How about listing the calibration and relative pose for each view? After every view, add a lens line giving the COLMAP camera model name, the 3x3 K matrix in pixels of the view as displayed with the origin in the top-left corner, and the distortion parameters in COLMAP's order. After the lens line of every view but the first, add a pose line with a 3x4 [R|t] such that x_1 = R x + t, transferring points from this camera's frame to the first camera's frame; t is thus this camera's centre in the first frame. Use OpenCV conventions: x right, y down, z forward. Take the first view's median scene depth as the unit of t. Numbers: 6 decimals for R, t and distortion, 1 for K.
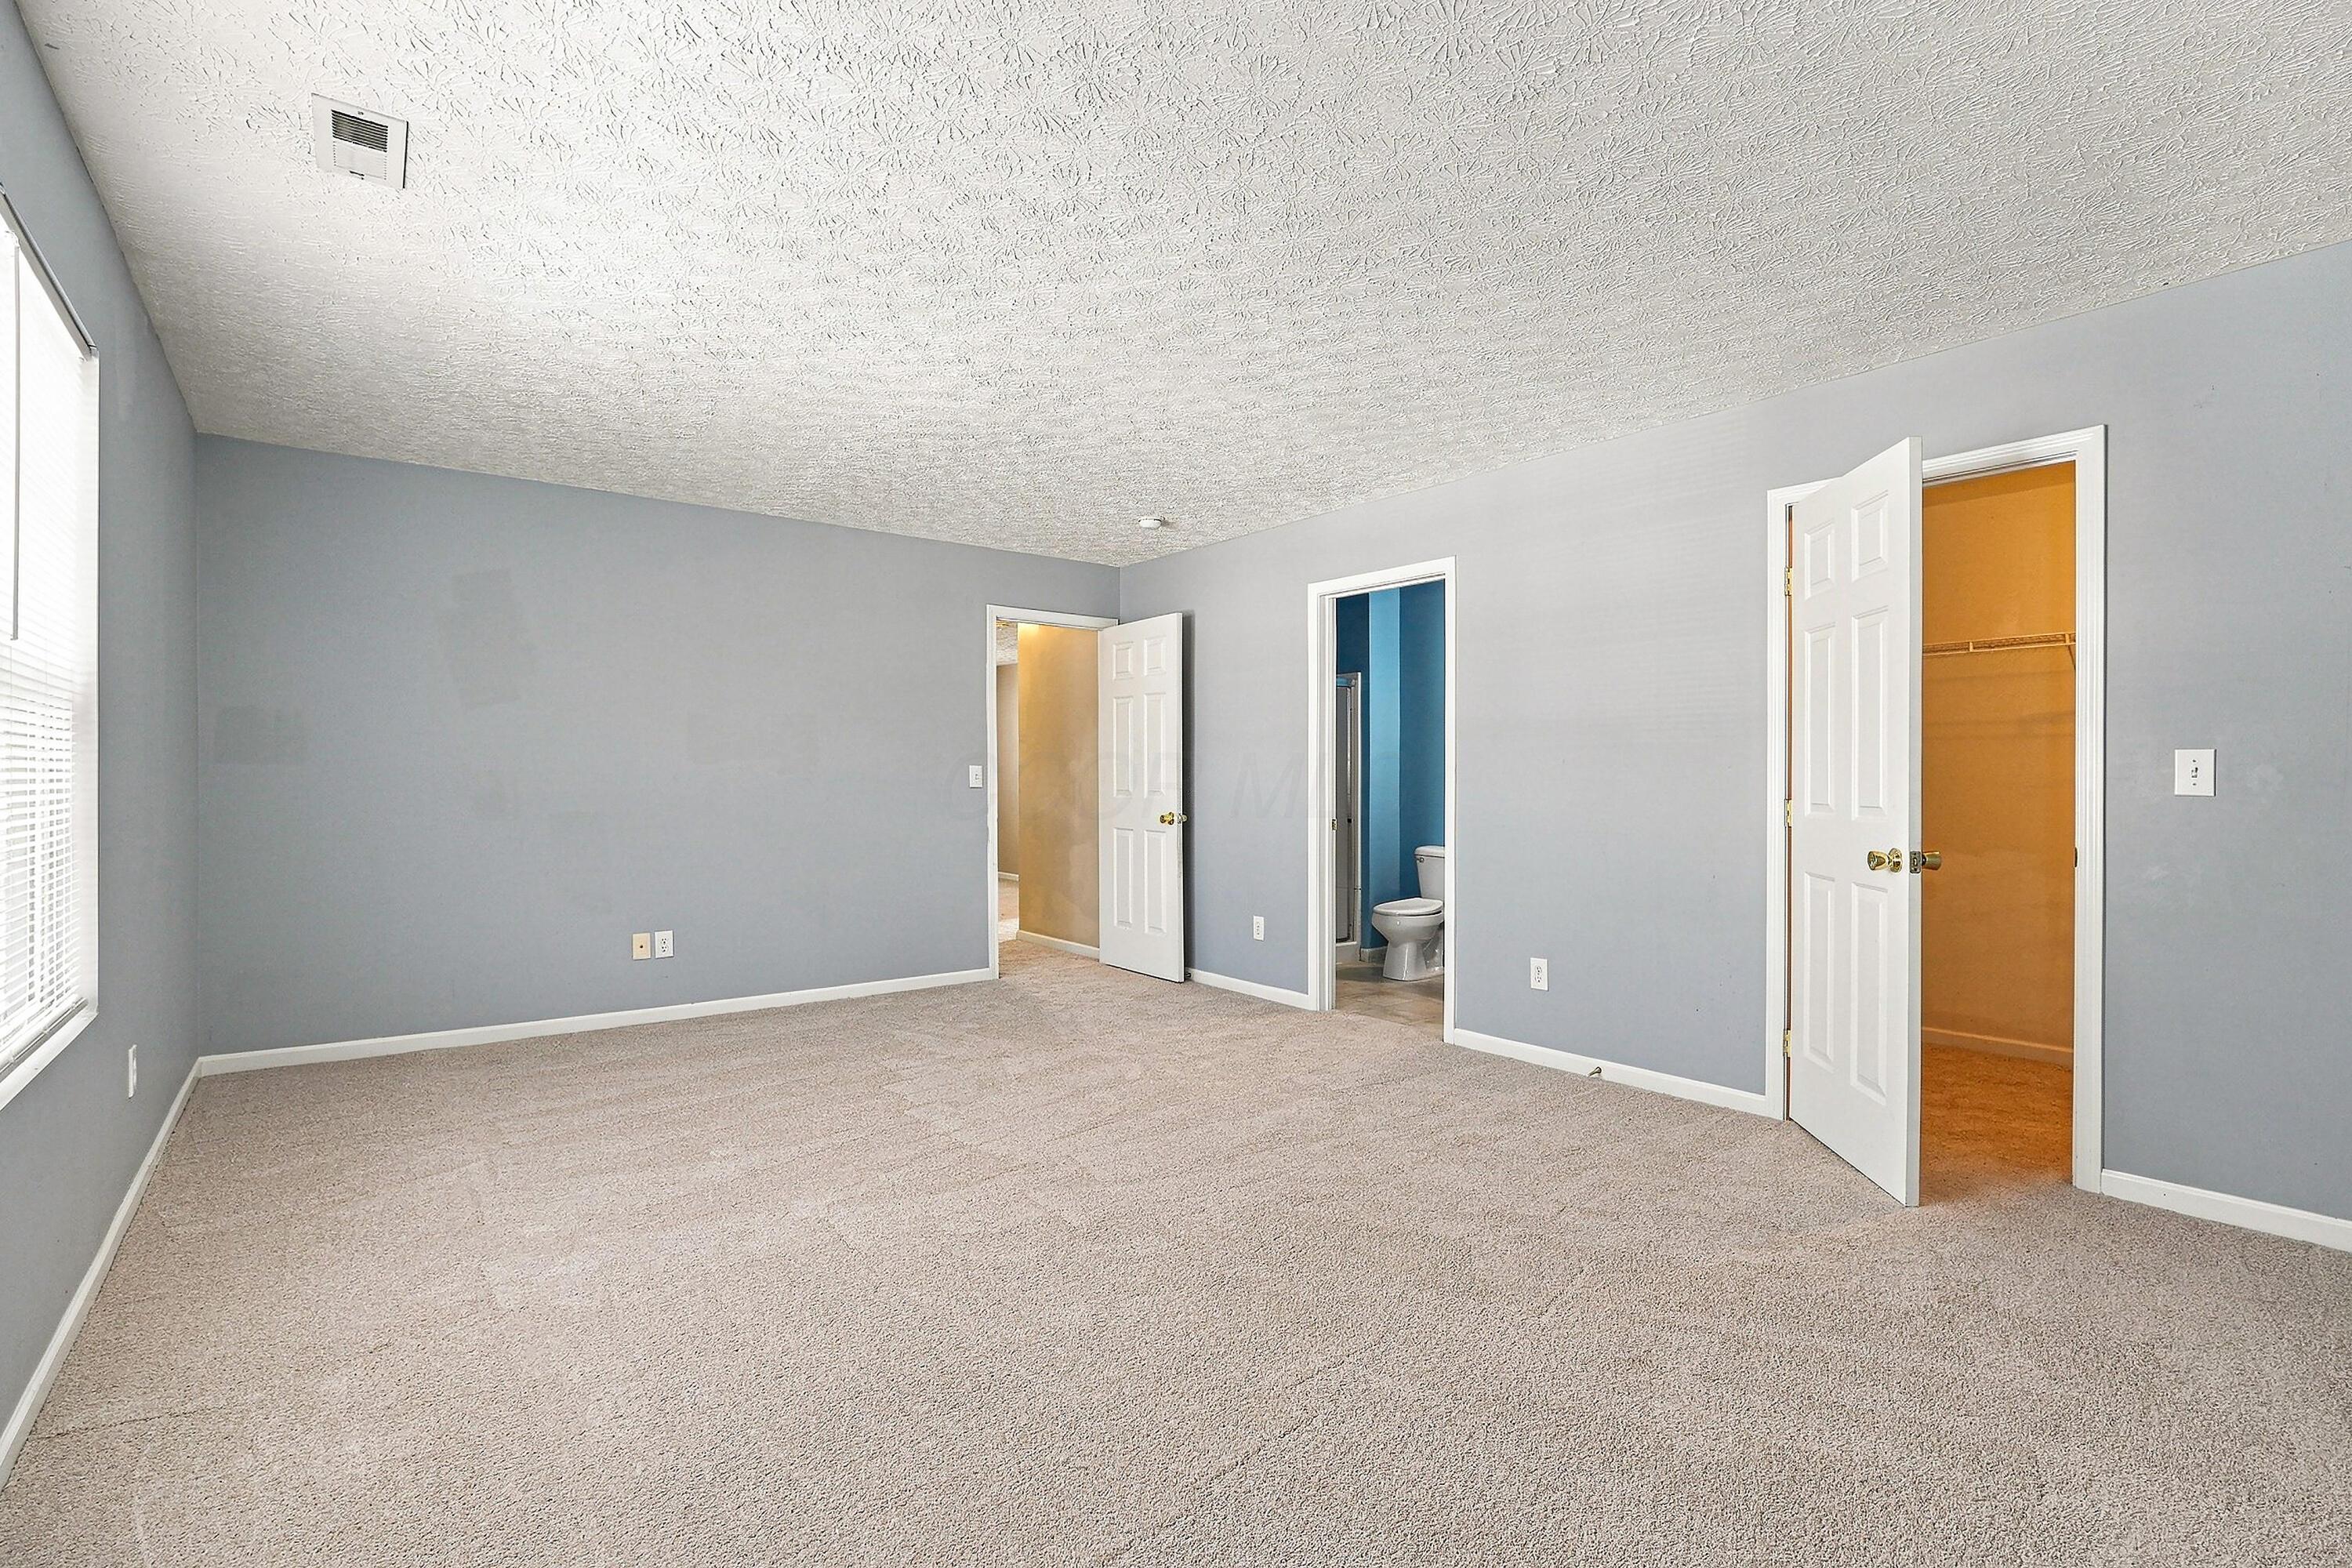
lens RADIAL K [[1088.4, 0, 1176.0], [0, 1088.4, 784.0], [0, 0, 1]] dist [-0.028784, 0.014387]
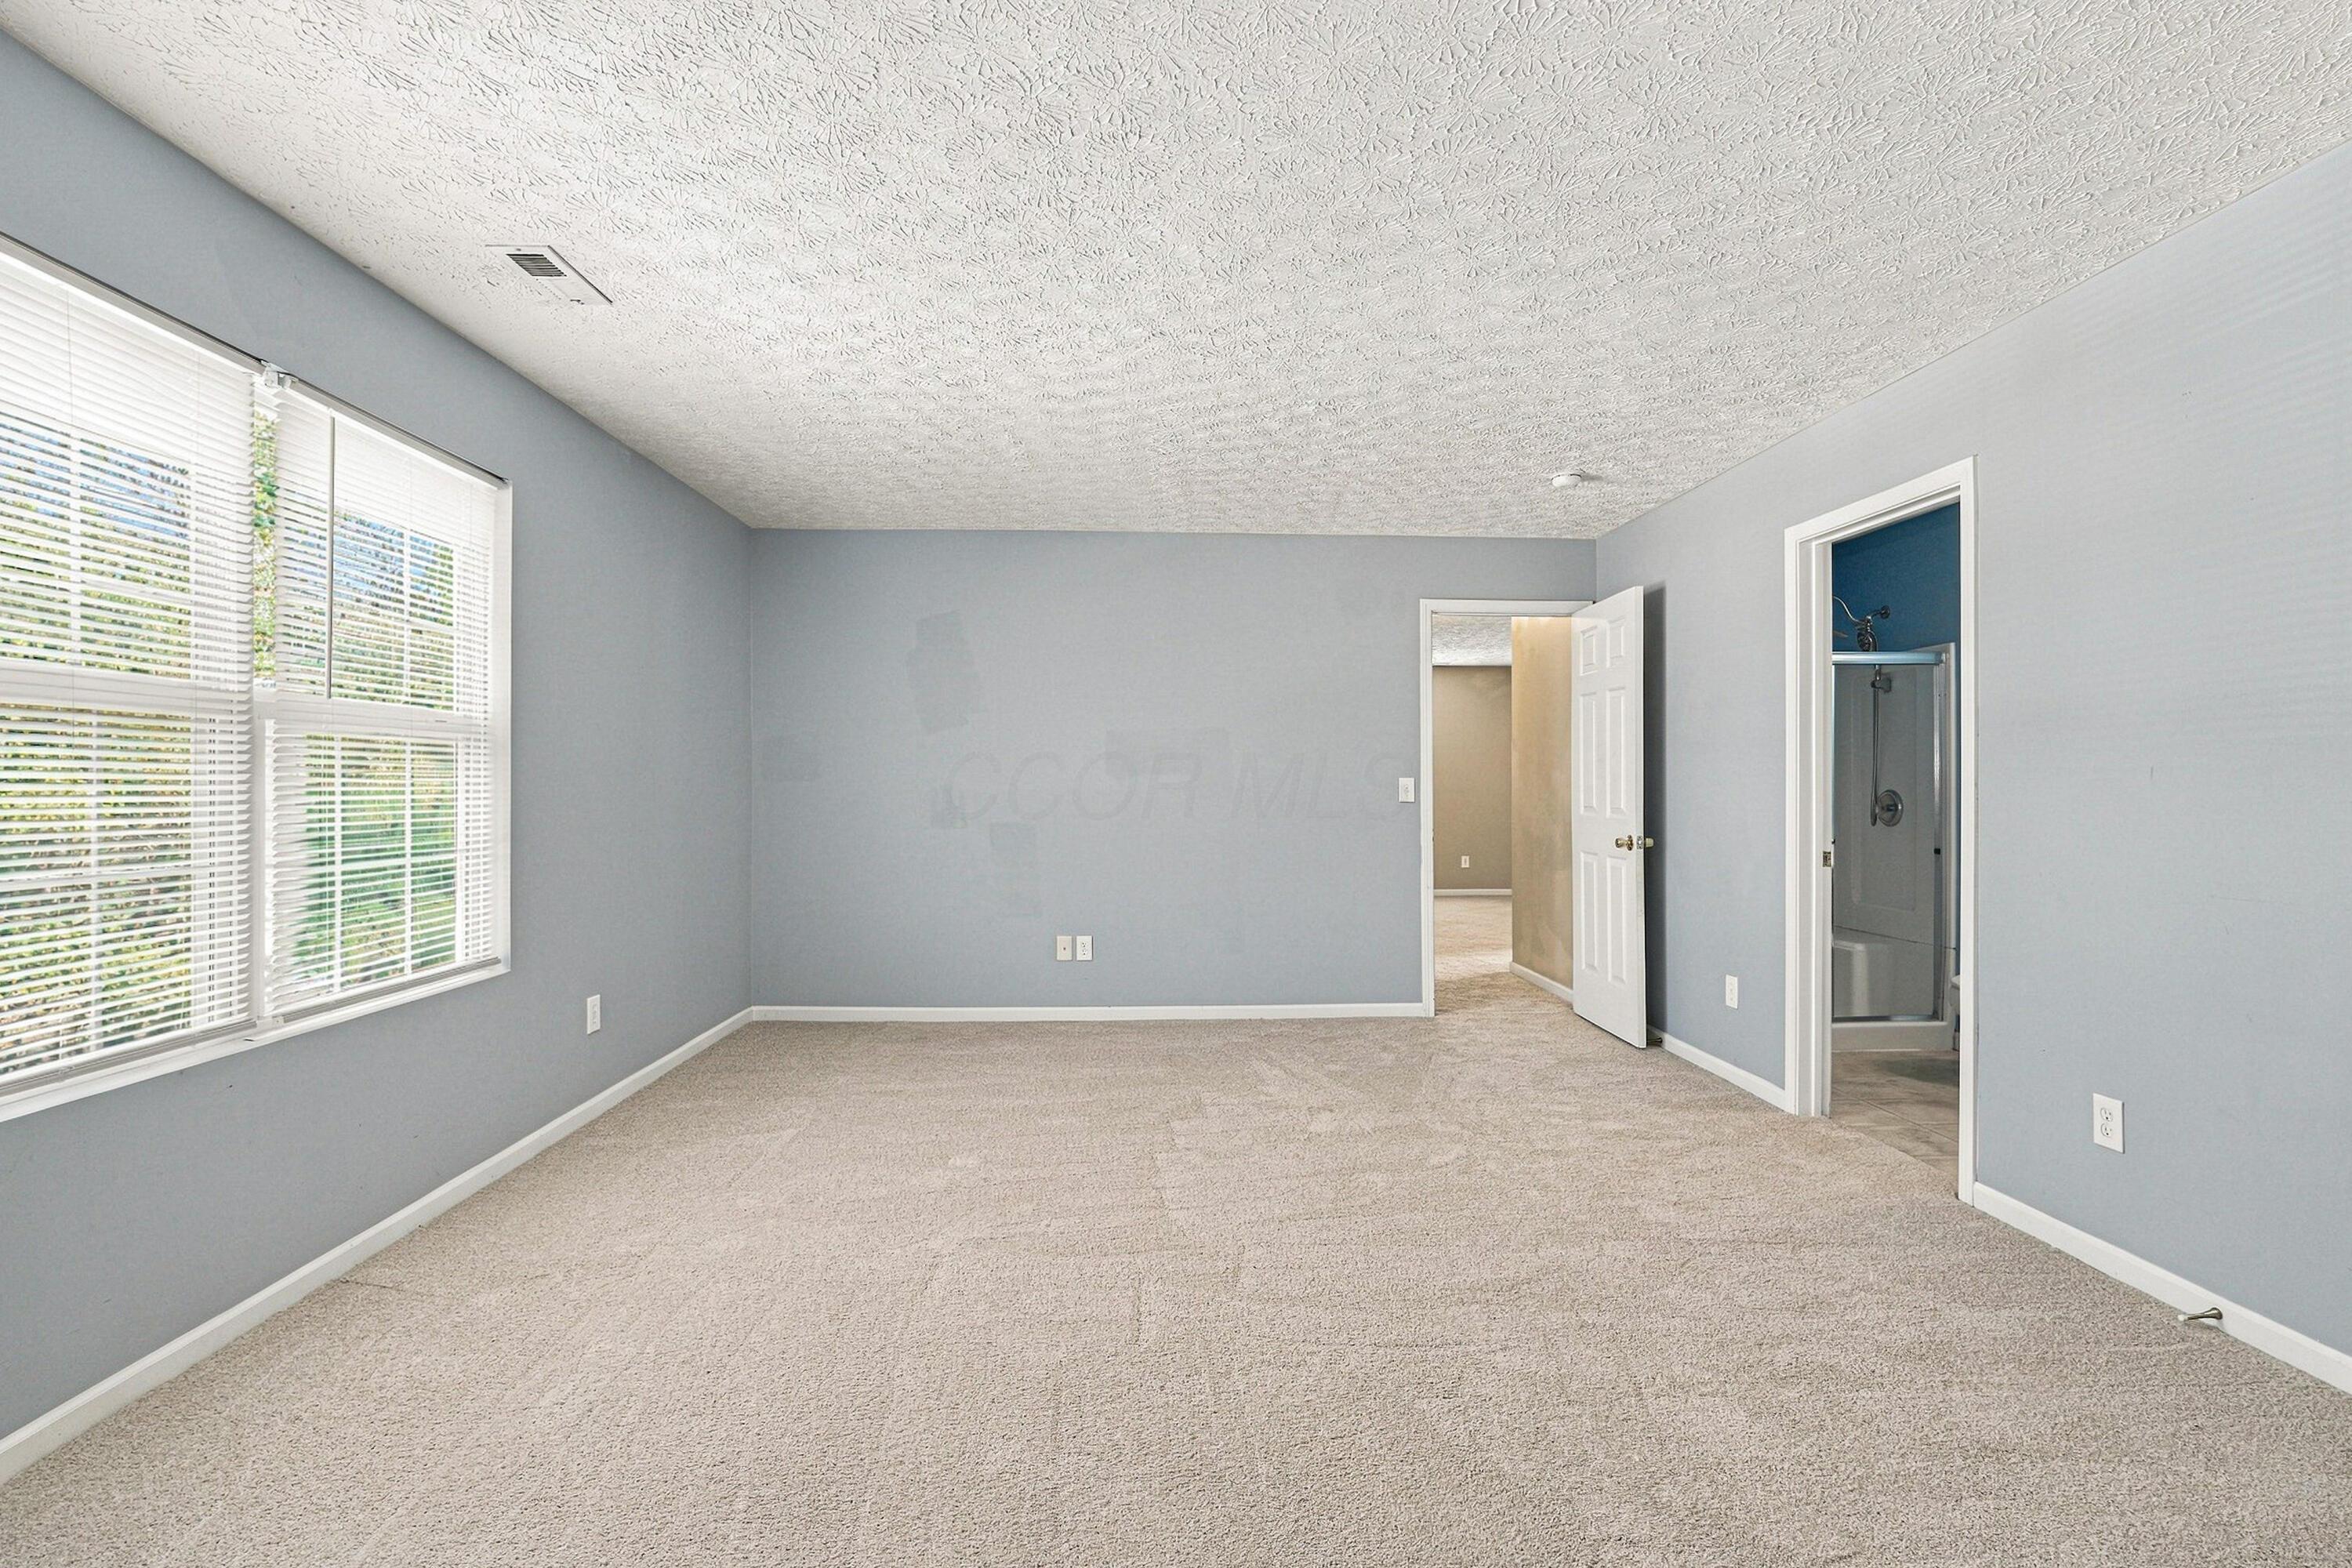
lens RADIAL K [[1088.4, 0, 1176.0], [0, 1088.4, 784.0], [0, 0, 1]] dist [-0.028784, 0.014387]
pose [[0.814889, -0.000980, -0.579617, 0.238636], [-0.002698, 0.999981, -0.005484, -0.008138], [0.579611, 0.006032, 0.814871, 0.194750]]
